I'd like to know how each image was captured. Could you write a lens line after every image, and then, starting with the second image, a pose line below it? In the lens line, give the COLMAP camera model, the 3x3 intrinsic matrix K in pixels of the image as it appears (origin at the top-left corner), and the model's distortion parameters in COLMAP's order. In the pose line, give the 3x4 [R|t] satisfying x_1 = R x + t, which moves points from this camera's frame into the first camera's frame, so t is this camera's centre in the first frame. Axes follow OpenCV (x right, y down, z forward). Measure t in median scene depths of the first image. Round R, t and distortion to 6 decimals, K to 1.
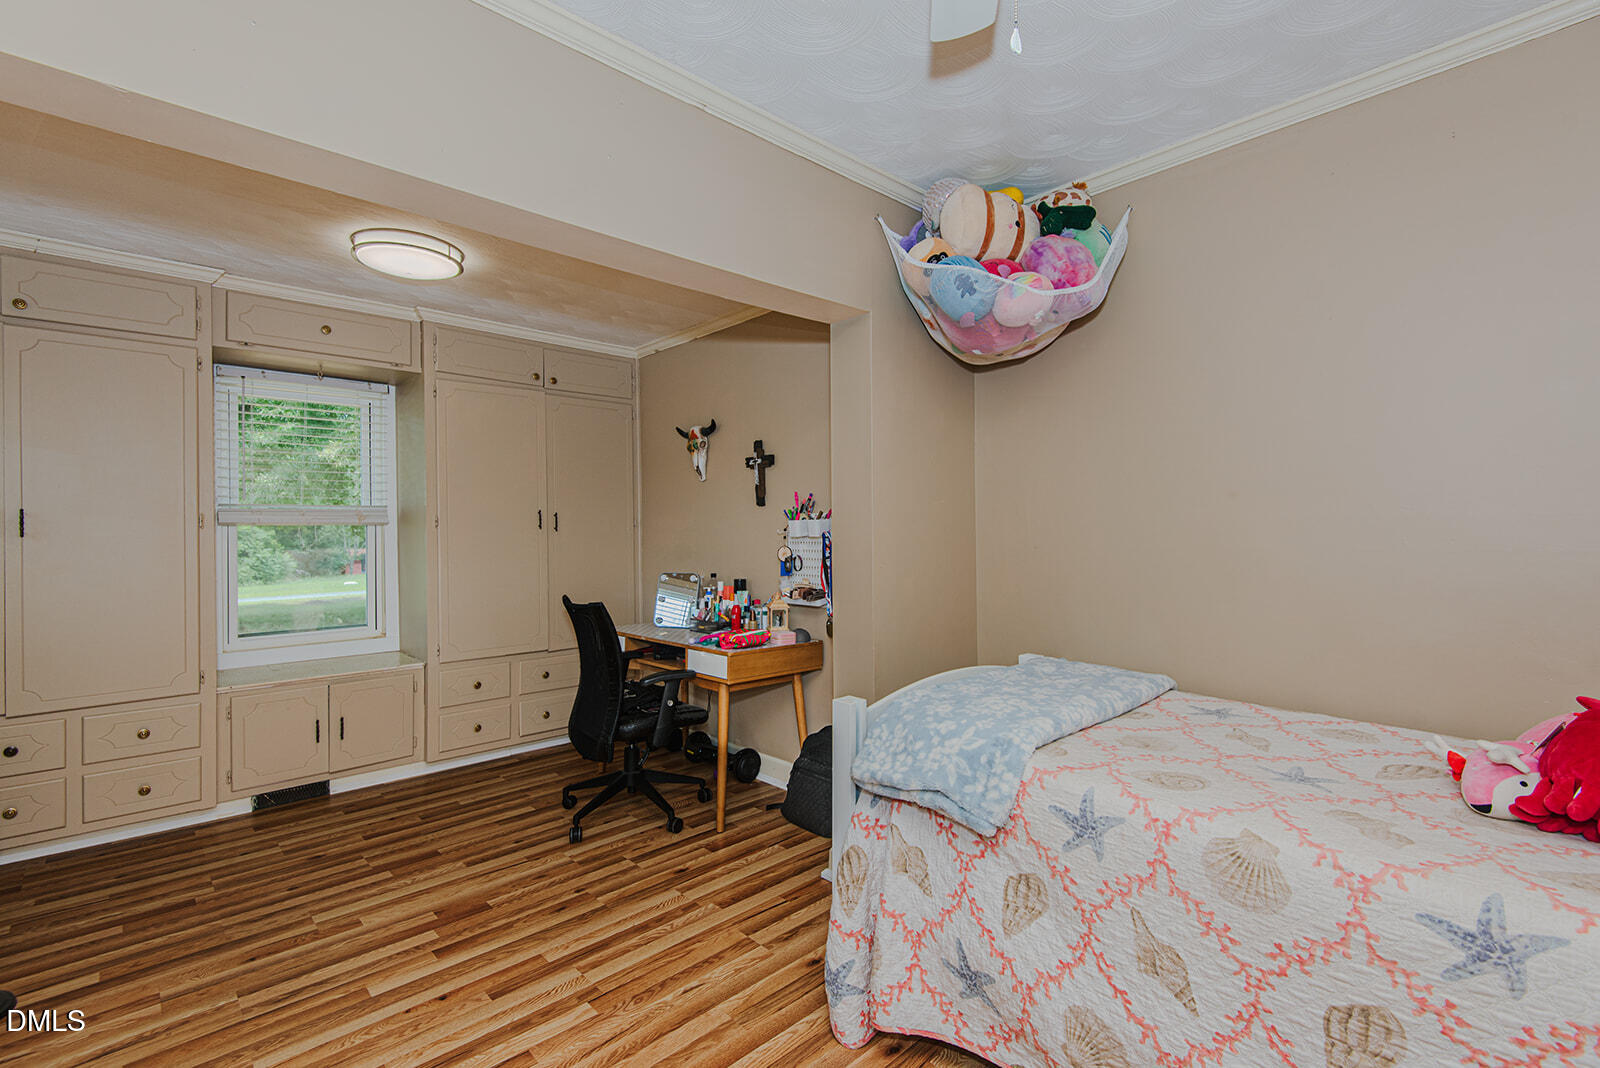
lens RADIAL K [[738.7, 0, 803.2], [0, 738.7, 528.3], [0, 0, 1]] dist [0.034805, -0.017951]
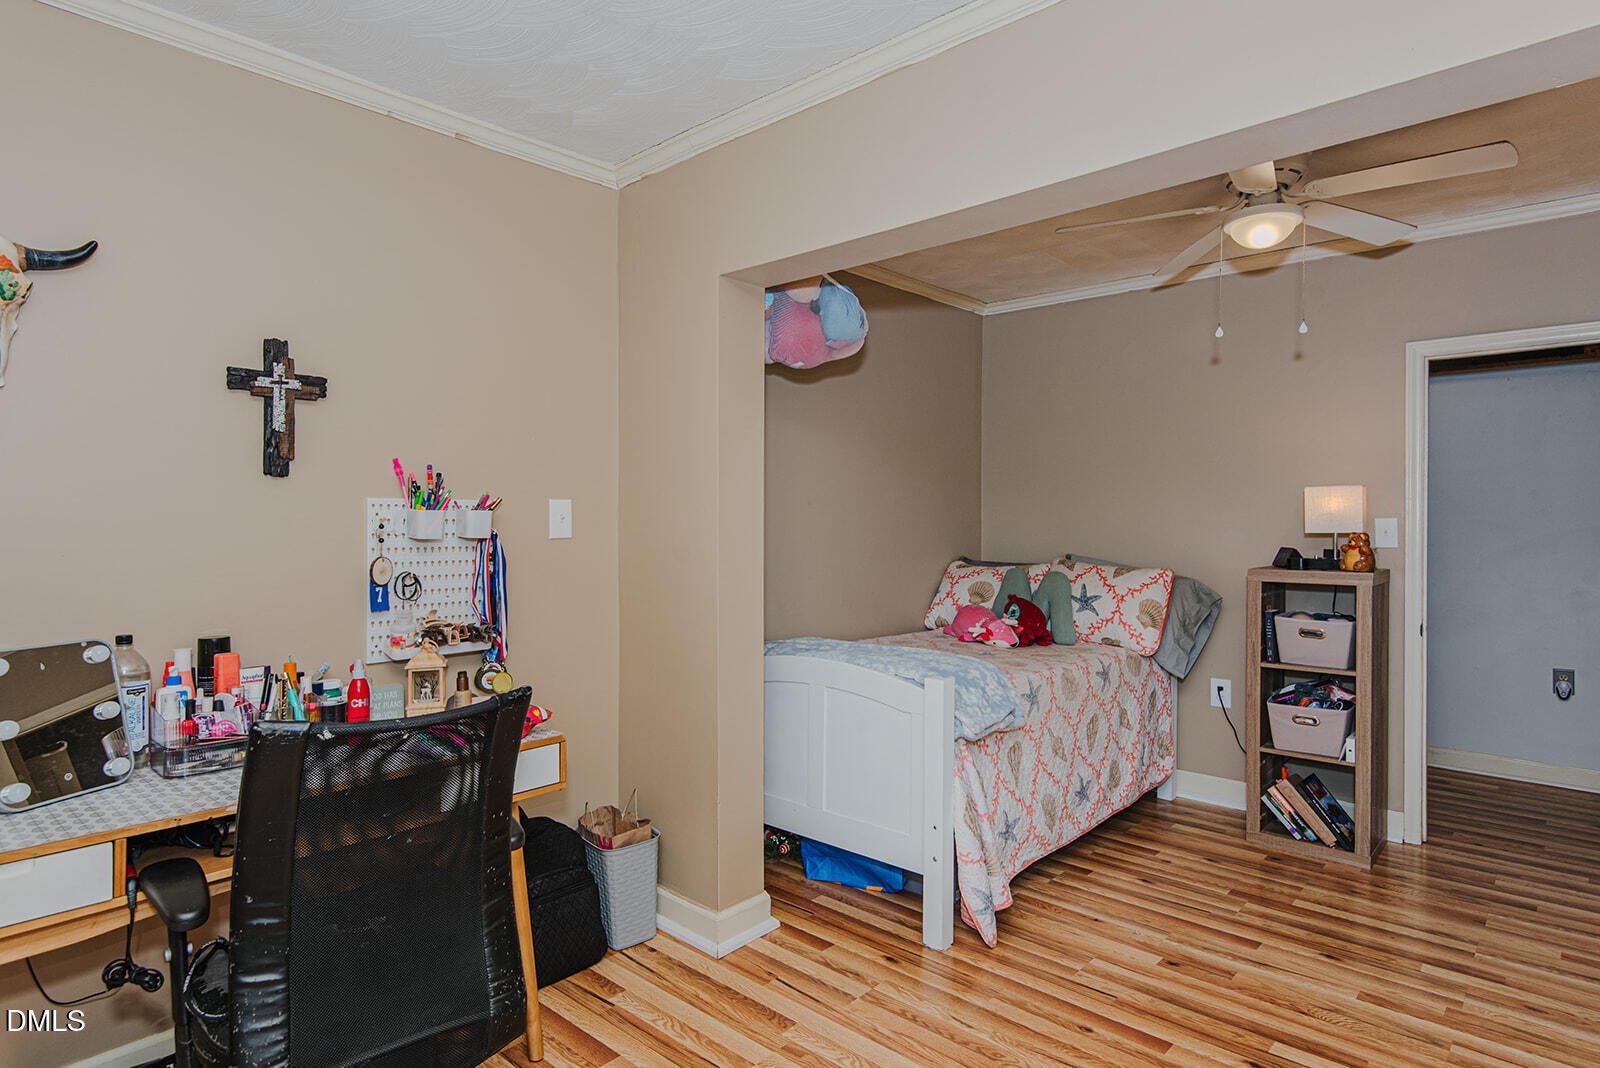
lens RADIAL K [[876.7, 0, 802.5], [0, 876.7, 536.9], [0, 0, 1]] dist [-0.000817, -0.000059]
pose [[-0.103554, -0.003494, 0.994618, -0.721187], [0.001335, 0.999992, 0.003652, 0.008117], [-0.994623, 0.001706, -0.103549, 0.785859]]
